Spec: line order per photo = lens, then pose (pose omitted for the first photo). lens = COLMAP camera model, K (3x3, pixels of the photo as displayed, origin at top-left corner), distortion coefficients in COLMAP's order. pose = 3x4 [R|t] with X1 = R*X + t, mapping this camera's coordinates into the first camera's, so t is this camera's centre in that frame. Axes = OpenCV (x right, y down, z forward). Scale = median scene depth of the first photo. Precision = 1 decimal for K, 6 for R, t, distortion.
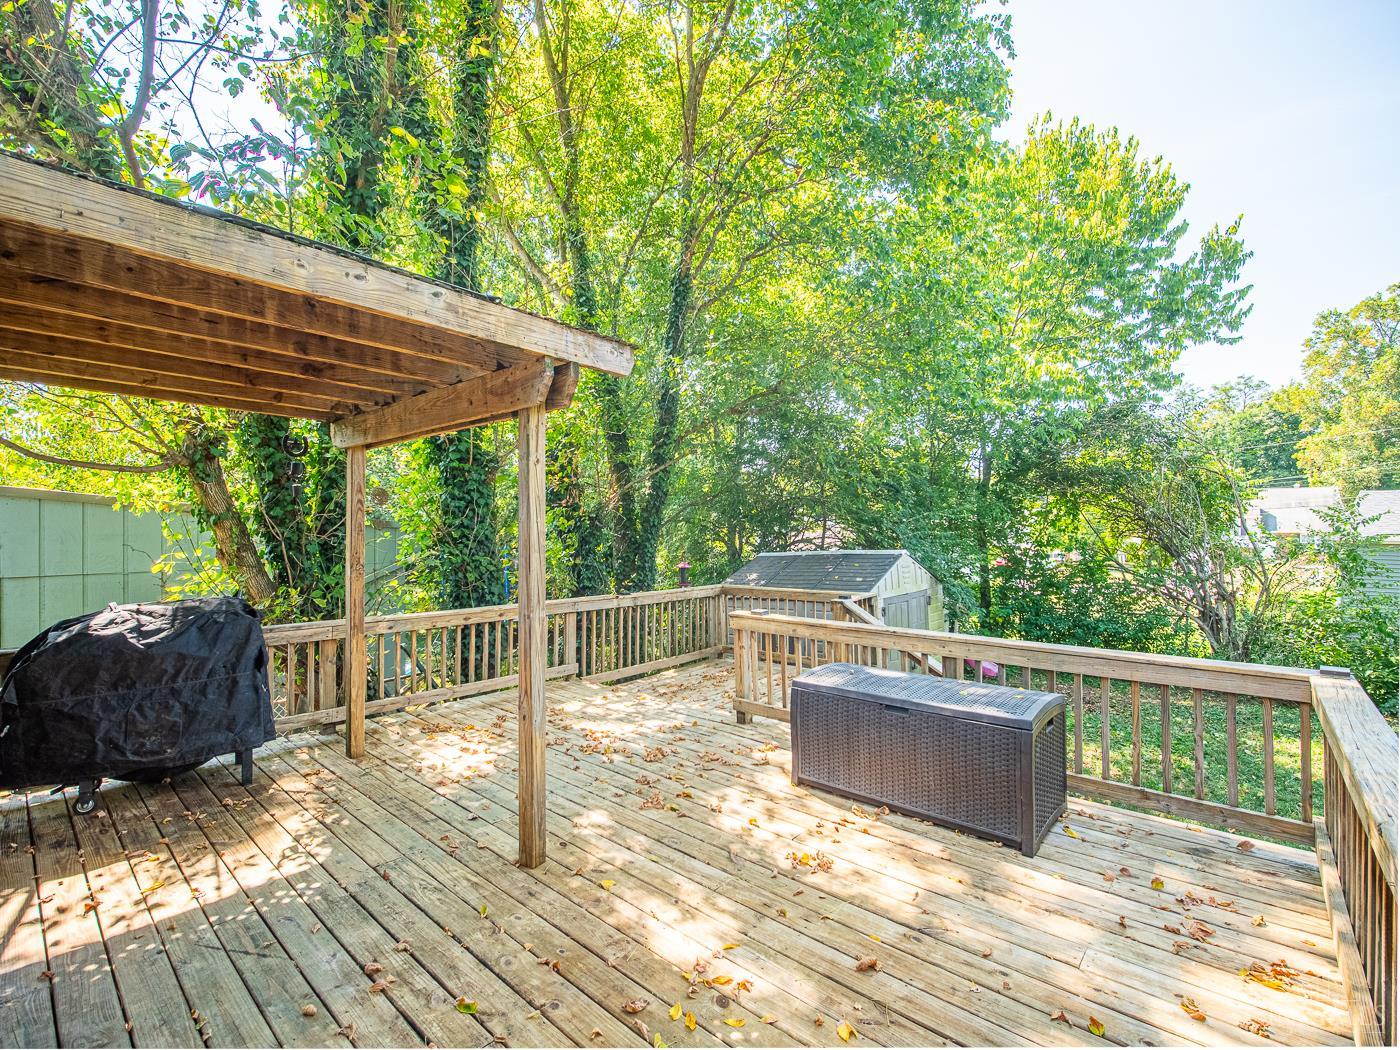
lens RADIAL K [[631.8, 0, 700.0], [0, 631.8, 525.0], [0, 0, 1]] dist [-0.024919, 0.000015]
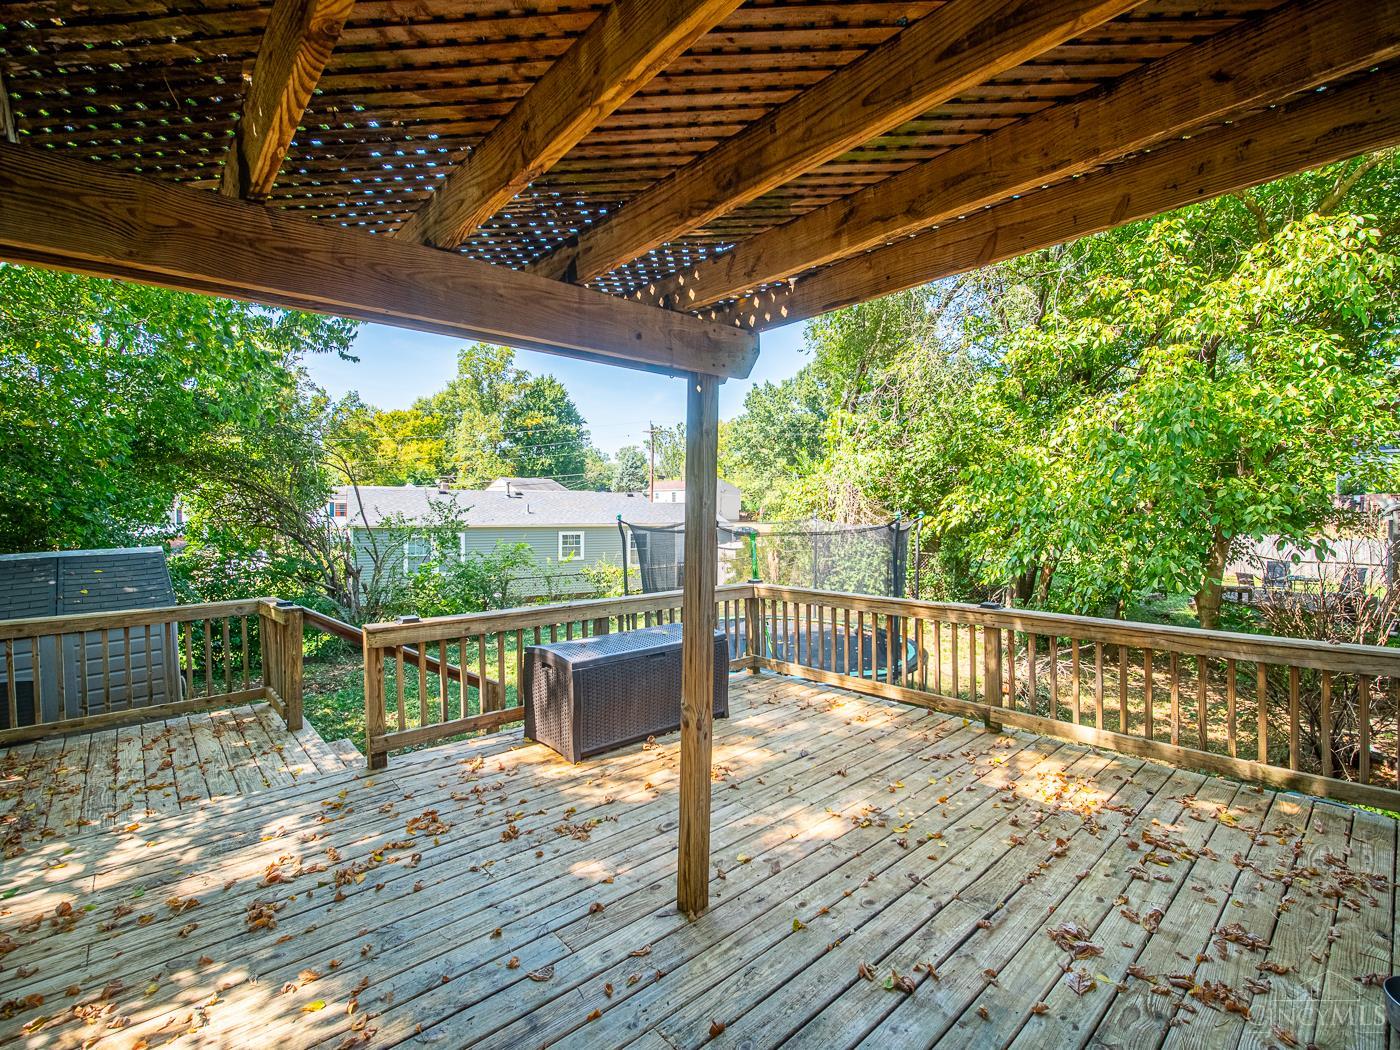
lens RADIAL K [[644.4, 0, 689.0], [0, 644.4, 522.5], [0, 0, 1]] dist [-0.020052, -0.000439]
pose [[0.124760, -0.015027, 0.992073, -0.843288], [-0.000586, 0.999884, 0.015219, 0.002702], [-0.992187, -0.002480, 0.124736, 0.671027]]
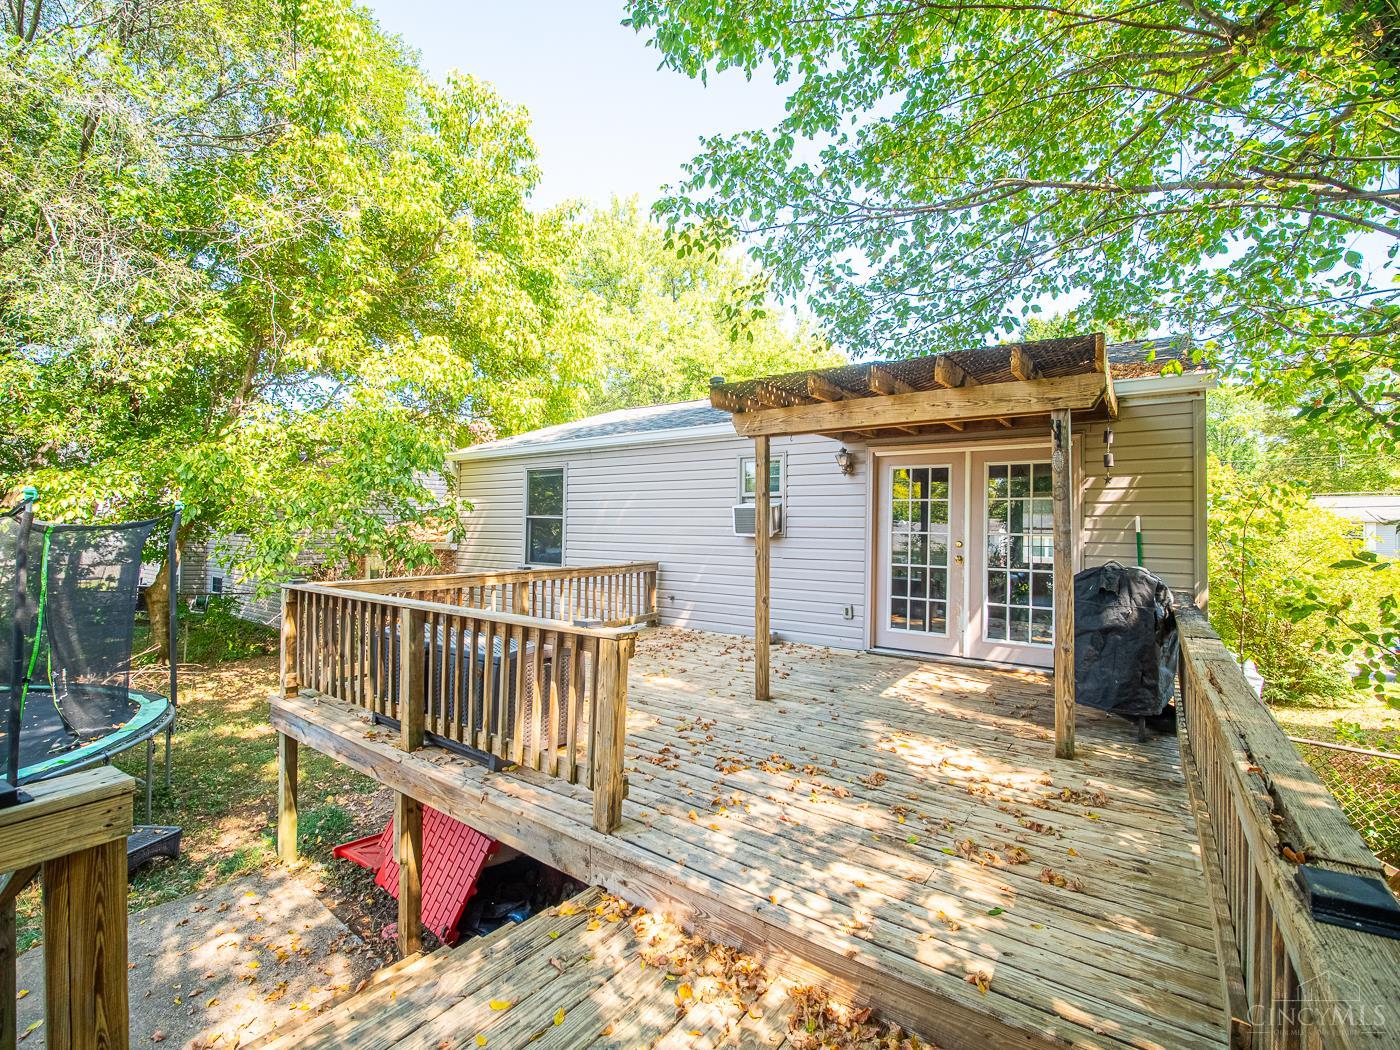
lens RADIAL K [[644.4, 0, 689.0], [0, 644.4, 522.5], [0, 0, 1]] dist [-0.020052, -0.000439]
pose [[-0.996466, -0.008107, -0.083603, 0.060424], [-0.007546, 0.999947, -0.007028, 0.054272], [0.083655, -0.006372, -0.996474, 2.043838]]
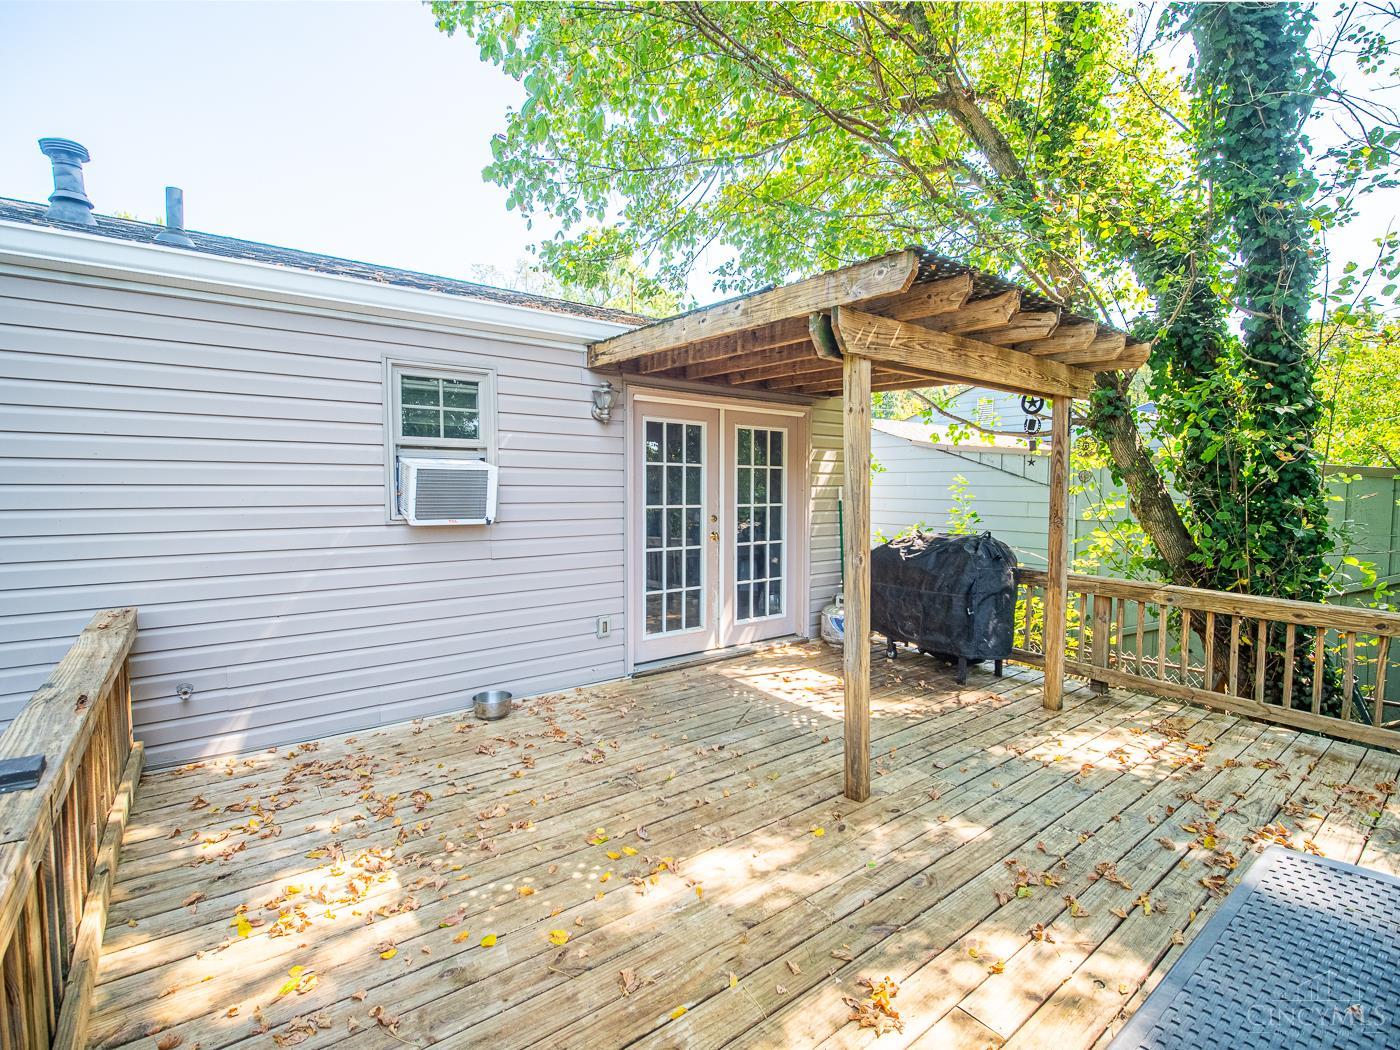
lens RADIAL K [[644.4, 0, 689.0], [0, 644.4, 522.5], [0, 0, 1]] dist [-0.020052, -0.000439]
pose [[-0.209074, 0.063198, -0.975856, 0.604106], [-0.004704, 0.997833, 0.065629, 0.010433], [0.977889, 0.018311, -0.208324, 0.703772]]
